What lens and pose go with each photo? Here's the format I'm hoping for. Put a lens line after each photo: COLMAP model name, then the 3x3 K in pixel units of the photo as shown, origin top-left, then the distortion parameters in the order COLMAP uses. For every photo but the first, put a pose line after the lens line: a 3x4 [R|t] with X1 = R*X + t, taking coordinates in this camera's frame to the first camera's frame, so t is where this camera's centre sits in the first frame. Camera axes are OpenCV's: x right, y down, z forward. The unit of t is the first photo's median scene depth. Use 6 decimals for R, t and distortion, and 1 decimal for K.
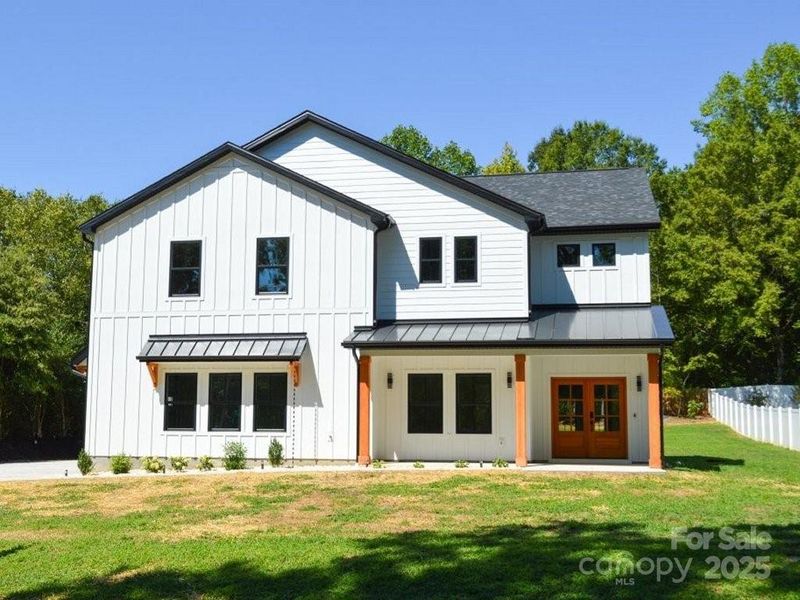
lens RADIAL K [[1067.5, 0, 400.0], [0, 1067.5, 300.0], [0, 0, 1]] dist [-0.022297, -0.013587]
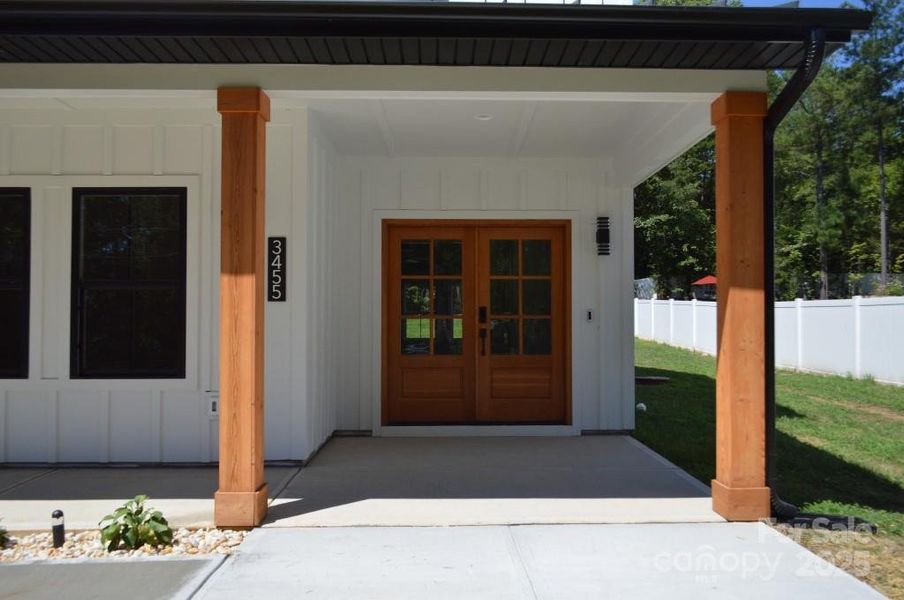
lens RADIAL K [[661.5, 0, 486.7], [0, 661.5, 300.1], [0, 0, 1]] dist [-0.007532, -0.002975]
pose [[0.970778, -0.002475, 0.239966, 0.122165], [-0.021453, 0.995048, 0.097054, 0.078825], [-0.239018, -0.099366, 0.965918, 0.766260]]
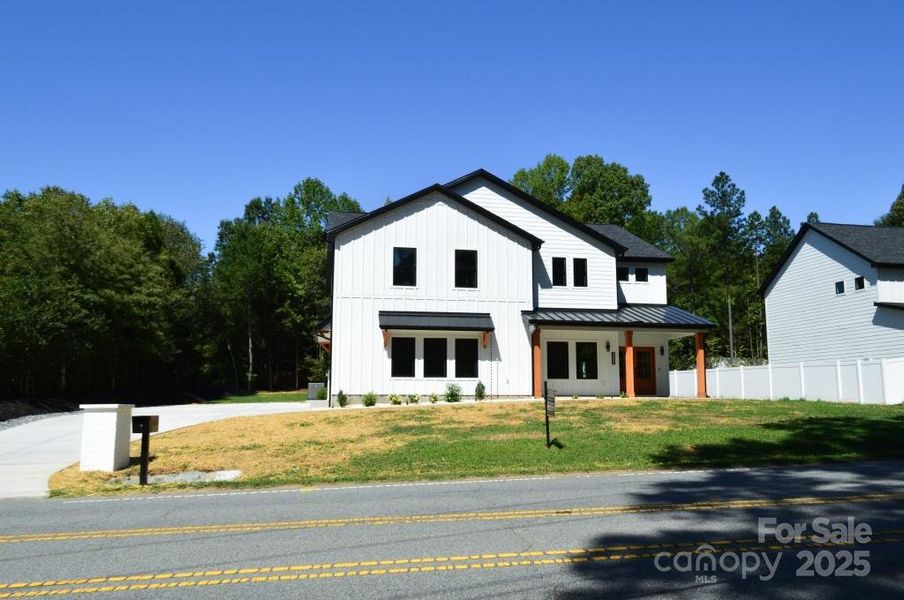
lens RADIAL K [[716.5, 0, 462.3], [0, 716.5, 302.2], [0, 0, 1]] dist [-0.007431, -0.000316]
pose [[0.916330, 0.047124, 0.397641, -0.533468], [-0.044248, 0.998886, -0.016411, 0.033140], [-0.397971, -0.002557, 0.917394, 0.067216]]
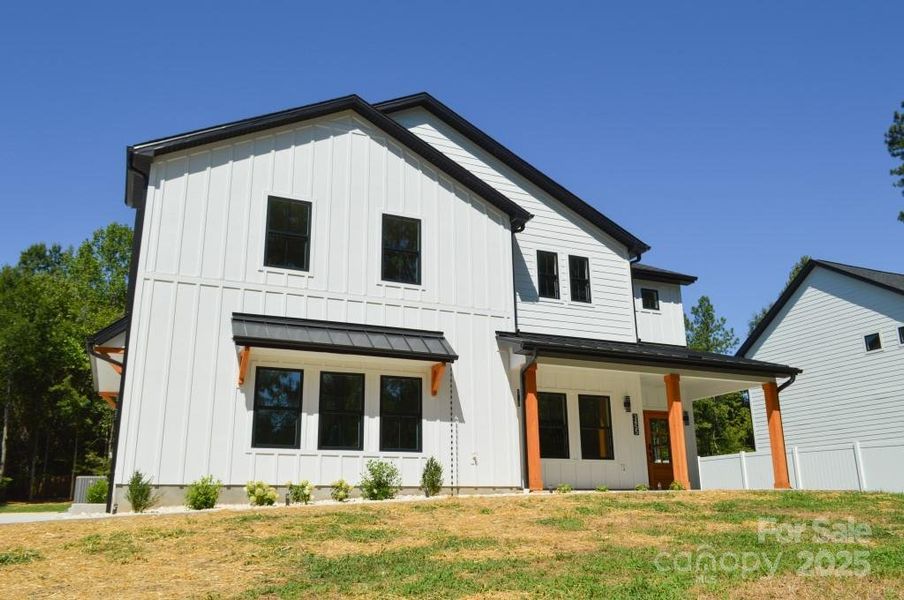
lens RADIAL K [[729.5, 0, 452.0], [0, 729.5, 300.0], [0, 0, 1]] dist [-0.007470, -0.001050]
pose [[0.800826, 0.153654, 0.578850, -0.413947], [-0.058045, 0.981891, -0.180337, 0.107600], [-0.596077, 0.110819, 0.795243, 0.537111]]
